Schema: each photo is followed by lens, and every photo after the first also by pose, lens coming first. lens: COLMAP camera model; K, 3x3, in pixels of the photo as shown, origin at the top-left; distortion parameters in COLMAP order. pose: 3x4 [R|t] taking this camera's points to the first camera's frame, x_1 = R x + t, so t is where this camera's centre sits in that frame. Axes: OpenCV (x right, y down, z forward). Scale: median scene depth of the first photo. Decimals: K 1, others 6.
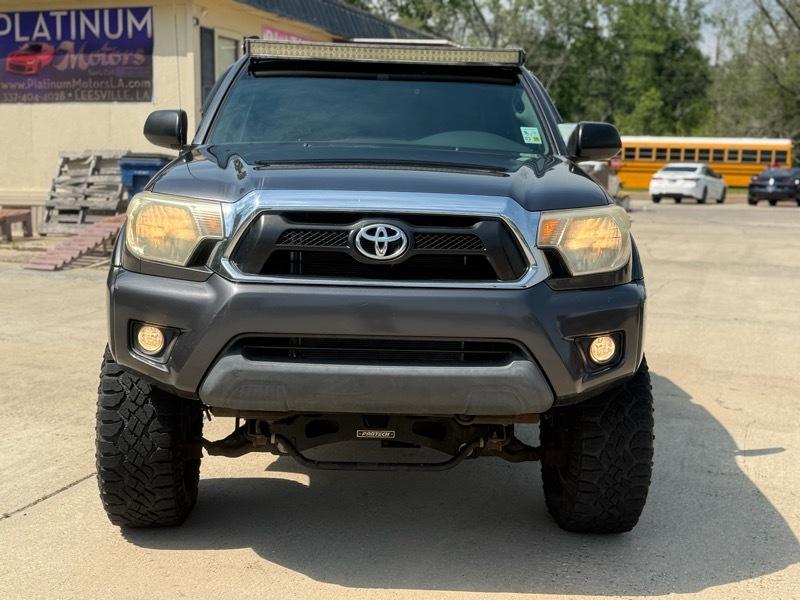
lens RADIAL K [[1115.5, 0, 400.0], [0, 1115.5, 300.0], [0, 0, 1]] dist [0.175738, -0.311113]
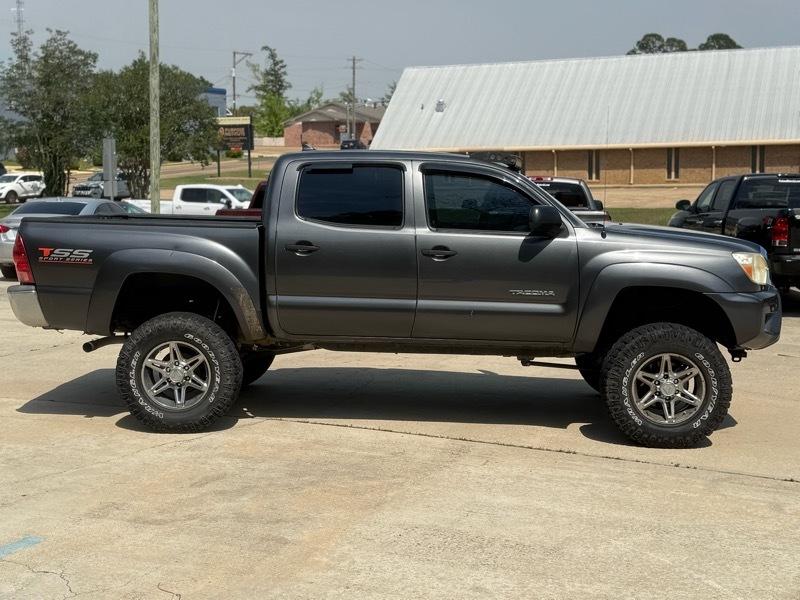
lens RADIAL K [[1115.5, 0, 400.0], [0, 1115.5, 300.0], [0, 0, 1]] dist [0.175738, -0.311113]
pose [[0.086967, -0.125559, 0.988267, -0.578584], [0.132232, 0.984703, 0.113470, -0.081581], [-0.987396, 0.120813, 0.102239, 0.360390]]
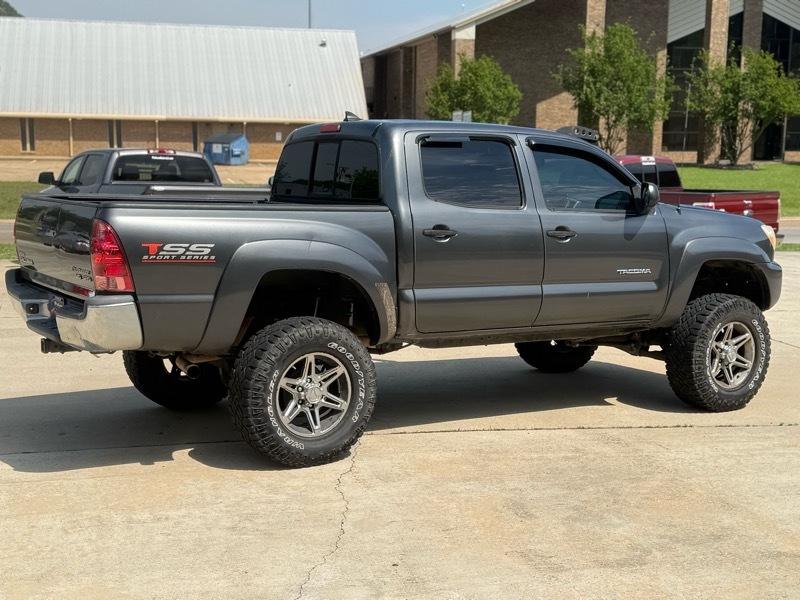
lens RADIAL K [[1115.5, 0, 400.0], [0, 1115.5, 300.0], [0, 0, 1]] dist [0.175738, -0.311113]
pose [[-0.516237, -0.133440, 0.845986, -0.444920], [0.089259, 0.974026, 0.208103, -0.121438], [-0.851782, 0.182942, -0.490918, 0.694202]]
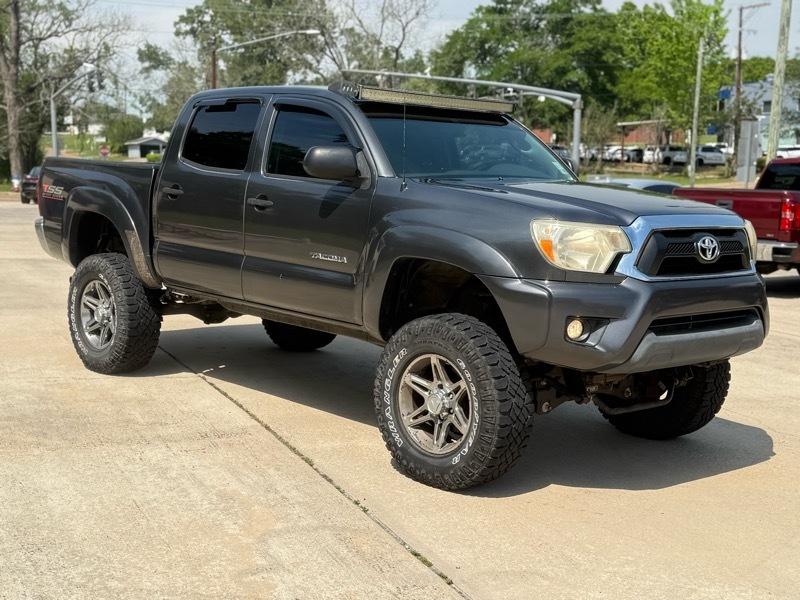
lens RADIAL K [[1115.5, 0, 400.0], [0, 1115.5, 300.0], [0, 0, 1]] dist [0.175738, -0.311113]
pose [[0.746001, -0.076155, 0.661576, -0.317511], [0.073368, 0.996791, 0.032012, -0.014715], [-0.661891, 0.024657, 0.749195, 0.033529]]
